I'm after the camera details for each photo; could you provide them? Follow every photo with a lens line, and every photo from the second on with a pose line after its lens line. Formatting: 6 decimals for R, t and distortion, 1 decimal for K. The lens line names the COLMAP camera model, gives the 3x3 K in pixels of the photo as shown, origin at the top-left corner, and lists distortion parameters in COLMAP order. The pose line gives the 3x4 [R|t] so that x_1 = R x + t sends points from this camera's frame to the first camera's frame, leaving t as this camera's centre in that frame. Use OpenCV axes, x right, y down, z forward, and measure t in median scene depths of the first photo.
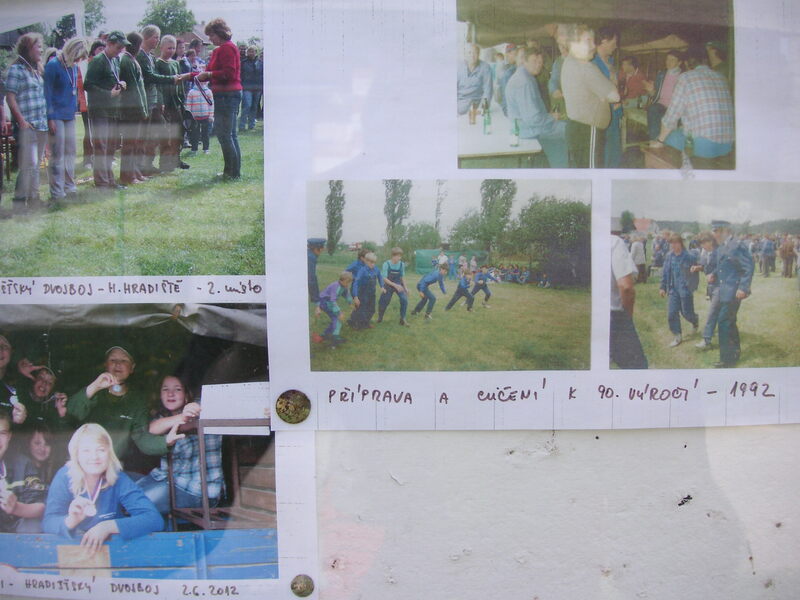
lens RADIAL K [[874.5, 0, 405.5], [0, 874.5, 305.7], [0, 0, 1]] dist [-0.135478, -0.067957]
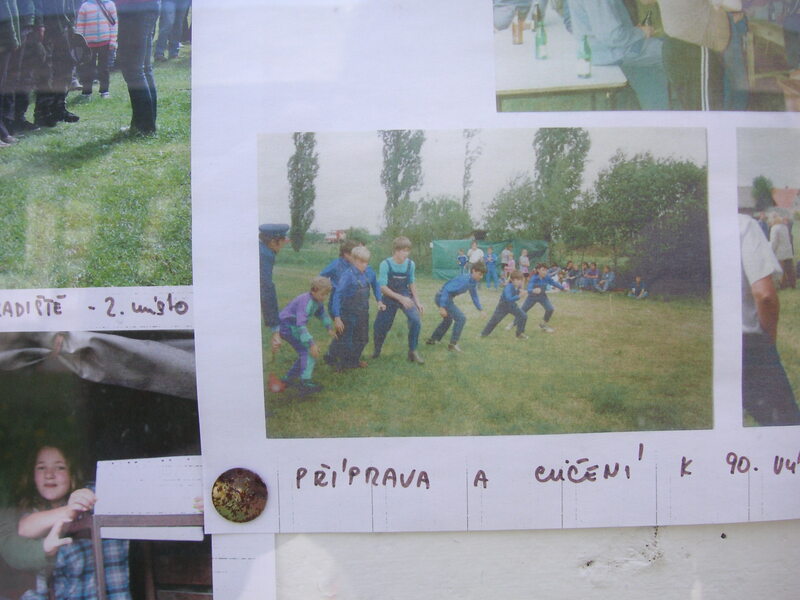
lens RADIAL K [[874.5, 0, 405.5], [0, 874.5, 305.7], [0, 0, 1]] dist [-0.135478, -0.067957]
pose [[0.999901, -0.013543, -0.003885, -0.005631], [0.013196, 0.996821, -0.078569, 0.031196], [0.004937, 0.078510, 0.996901, 0.378380]]
